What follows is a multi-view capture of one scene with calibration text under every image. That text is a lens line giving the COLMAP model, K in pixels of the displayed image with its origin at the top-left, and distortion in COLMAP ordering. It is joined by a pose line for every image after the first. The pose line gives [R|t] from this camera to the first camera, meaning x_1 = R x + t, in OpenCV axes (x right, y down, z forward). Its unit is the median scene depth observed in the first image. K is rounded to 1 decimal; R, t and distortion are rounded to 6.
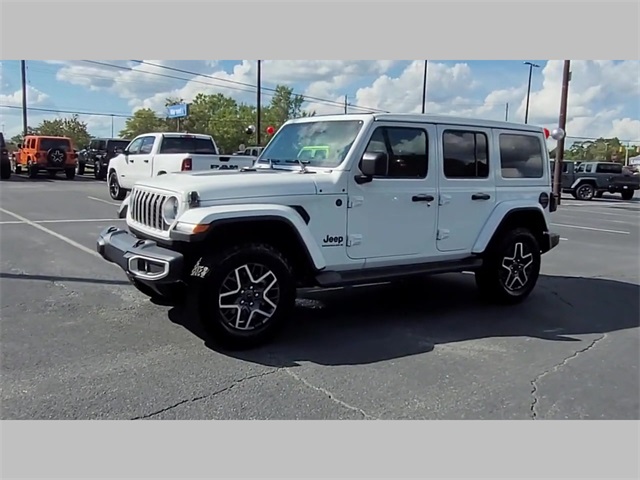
lens RADIAL K [[581.3, 0, 320.0], [0, 581.3, 240.0], [0, 0, 1]] dist [-0.014464, 0.025773]
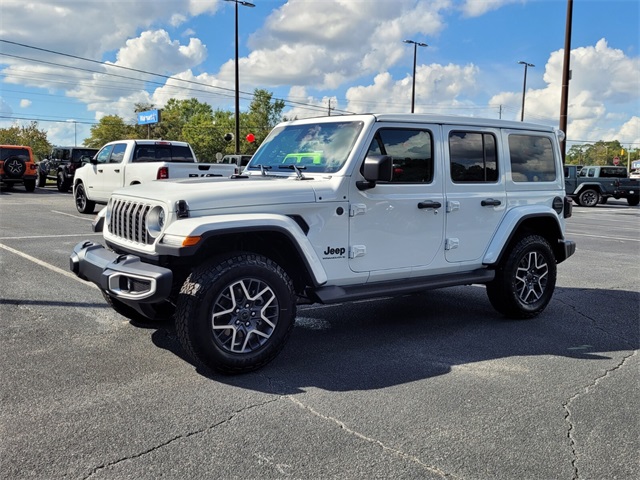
lens RADIAL K [[620.4, 0, 322.9], [0, 620.4, 233.2], [0, 0, 1]] dist [0.090551, -0.123572]
pose [[0.999361, -0.015857, 0.032020, -0.024339], [0.016924, 0.999301, -0.033325, 0.002733], [-0.031469, 0.033845, 0.998932, 0.020377]]
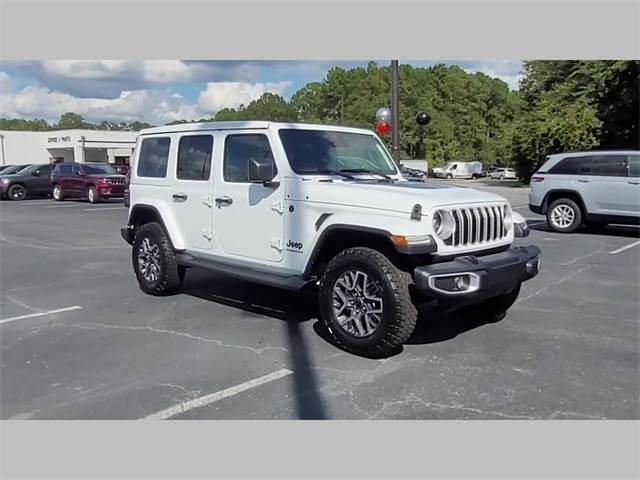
lens RADIAL K [[590.0, 0, 320.0], [0, 590.0, 240.0], [0, 0, 1]] dist [-0.020281, 0.023417]
pose [[-0.205631, -0.154126, 0.966417, -1.097020], [0.121052, 0.975930, 0.181400, -0.220561], [-0.971114, 0.154289, -0.182024, 1.311400]]
